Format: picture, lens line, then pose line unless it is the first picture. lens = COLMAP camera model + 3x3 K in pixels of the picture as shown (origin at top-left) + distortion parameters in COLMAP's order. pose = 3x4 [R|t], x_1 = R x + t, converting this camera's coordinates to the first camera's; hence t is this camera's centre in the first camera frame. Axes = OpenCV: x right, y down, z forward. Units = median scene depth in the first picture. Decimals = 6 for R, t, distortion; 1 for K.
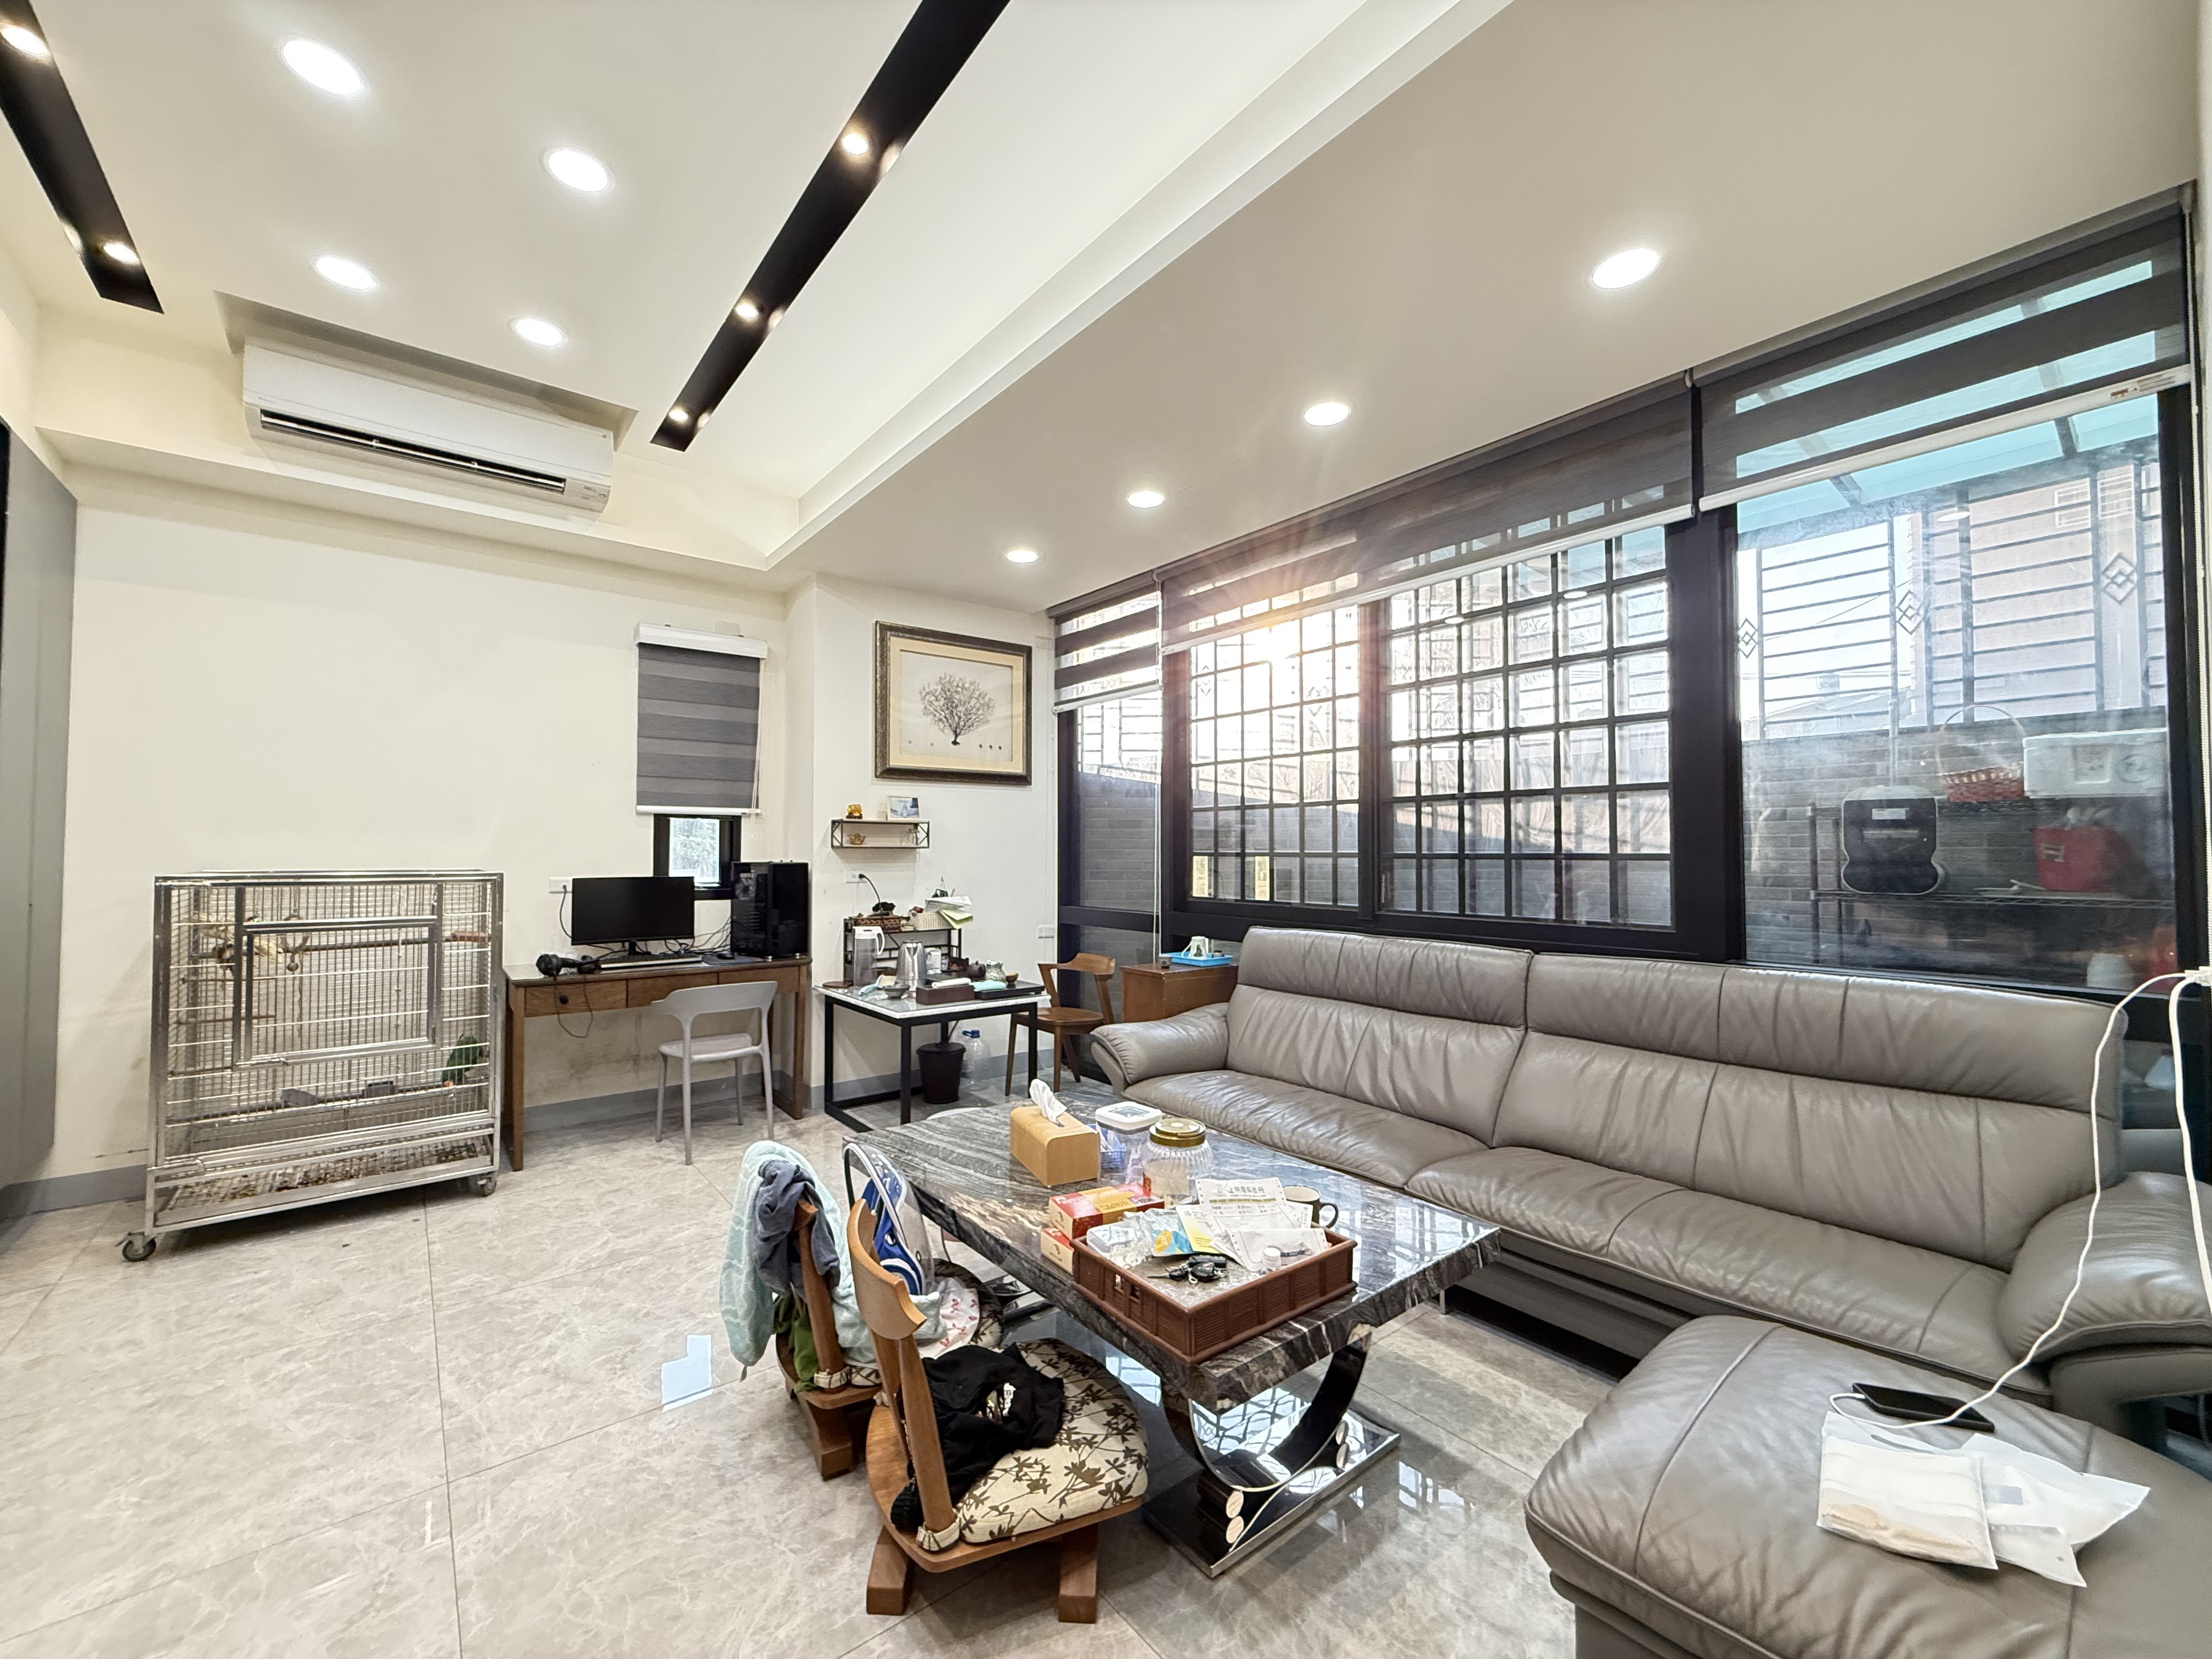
lens RADIAL K [[883.6, 0, 1100.2], [0, 883.6, 826.5], [0, 0, 1]] dist [-0.000642, 0.000300]
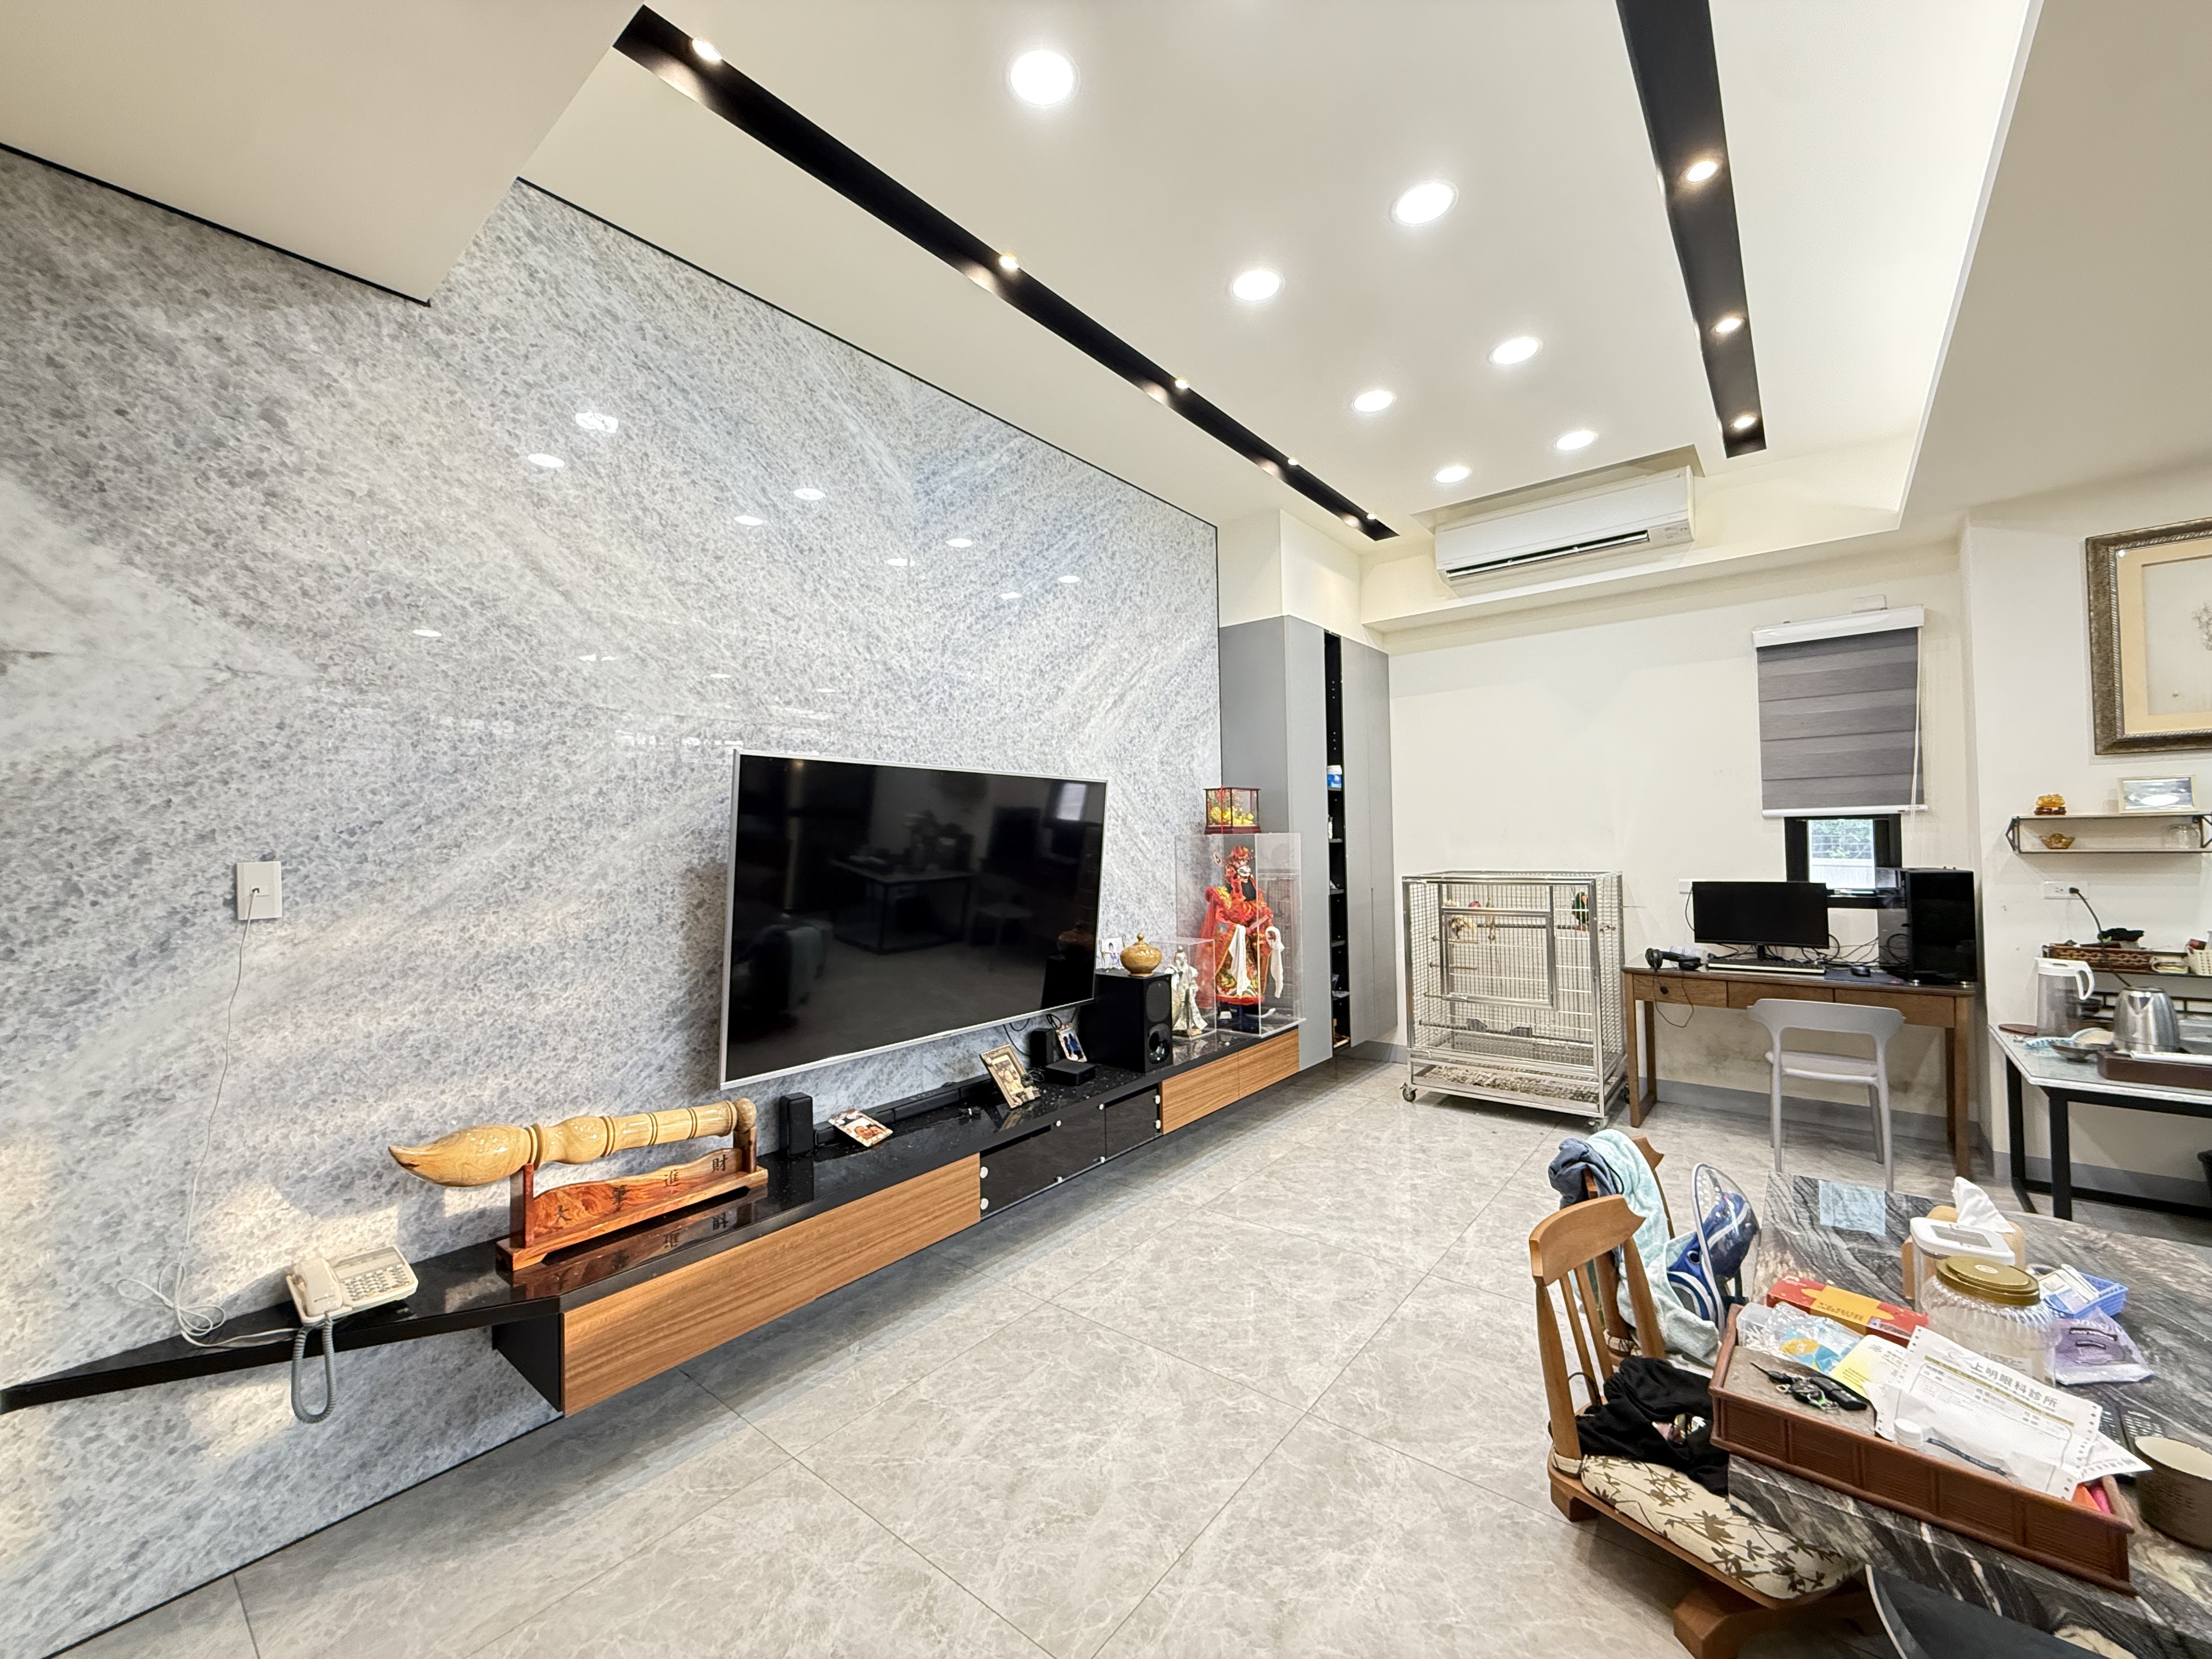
lens RADIAL K [[881.1, 0, 1099.0], [0, 881.1, 827.0], [0, 0, 1]] dist [-0.000319, 0.000126]
pose [[0.213187, -0.020769, -0.976791, 0.388640], [0.049047, 0.998741, -0.010531, -0.041018], [0.975779, -0.045664, 0.213938, 0.065199]]
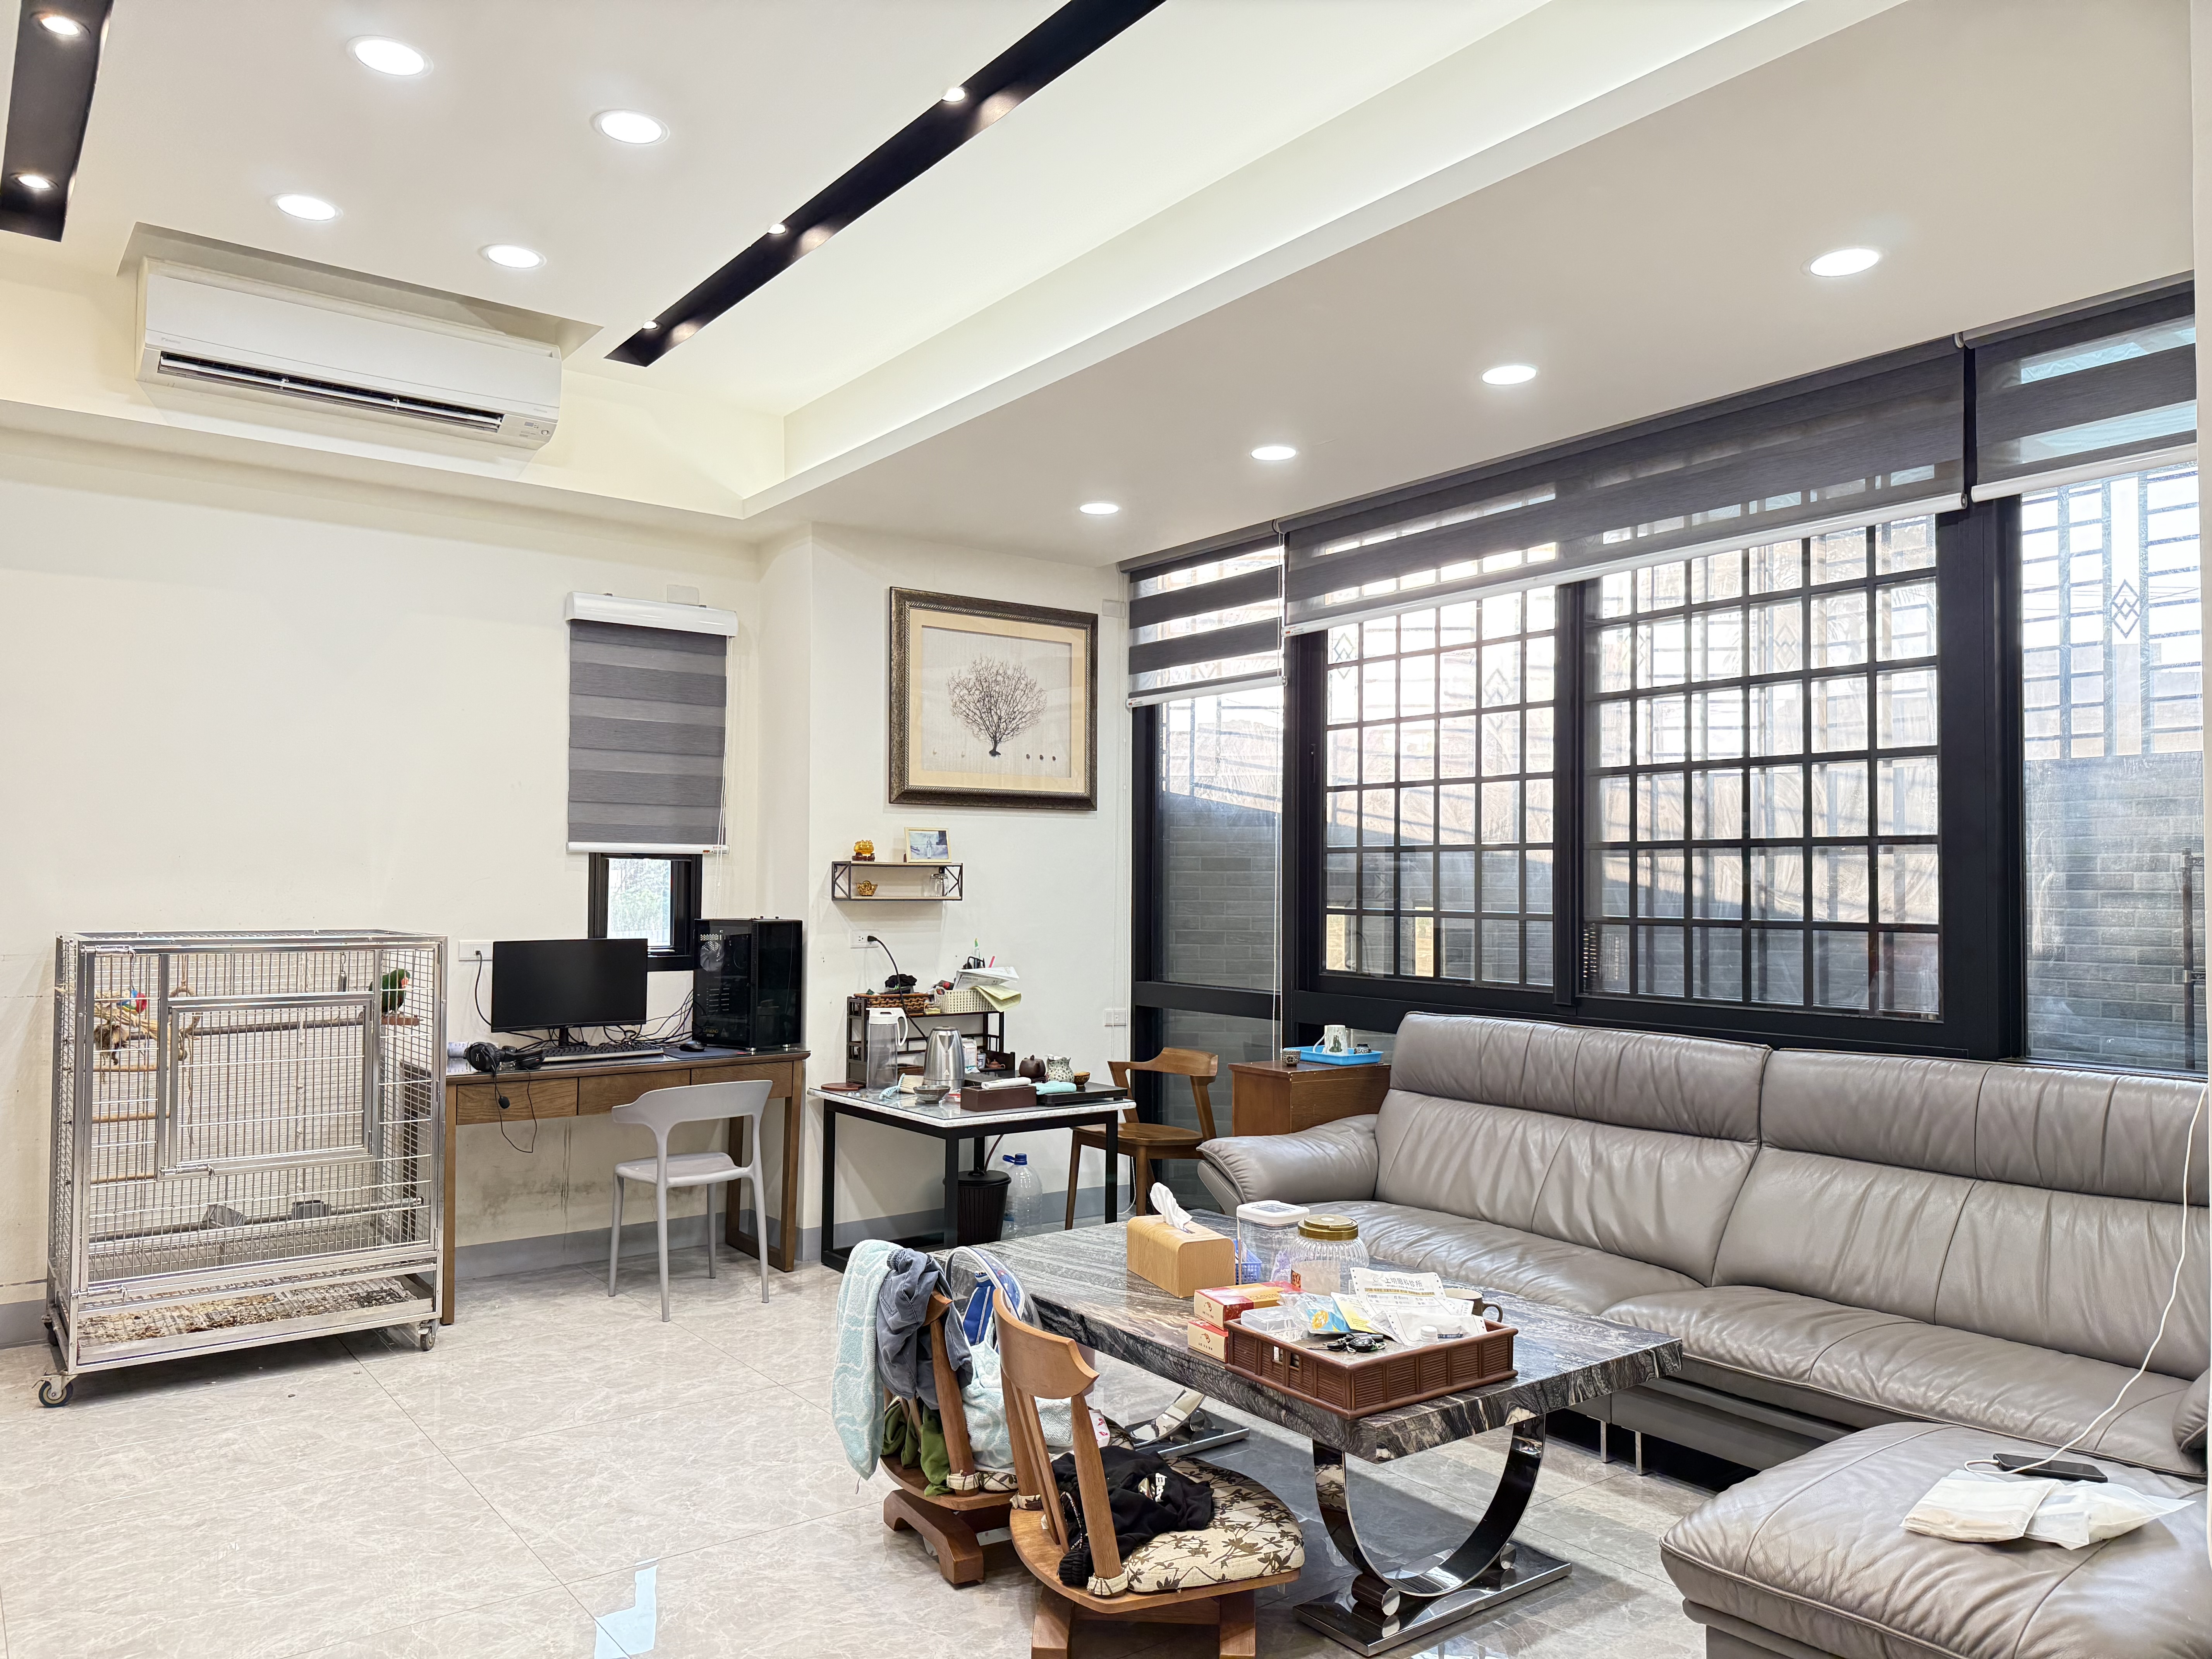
lens RADIAL K [[1538.5, 0, 1106.8], [0, 1538.5, 849.0], [0, 0, 1]] dist [0.148254, -0.273643]
pose [[0.999692, 0.005297, -0.024228, -0.063037], [-0.005172, 0.999973, 0.005232, -0.035583], [0.024255, -0.005106, 0.999693, -0.374316]]
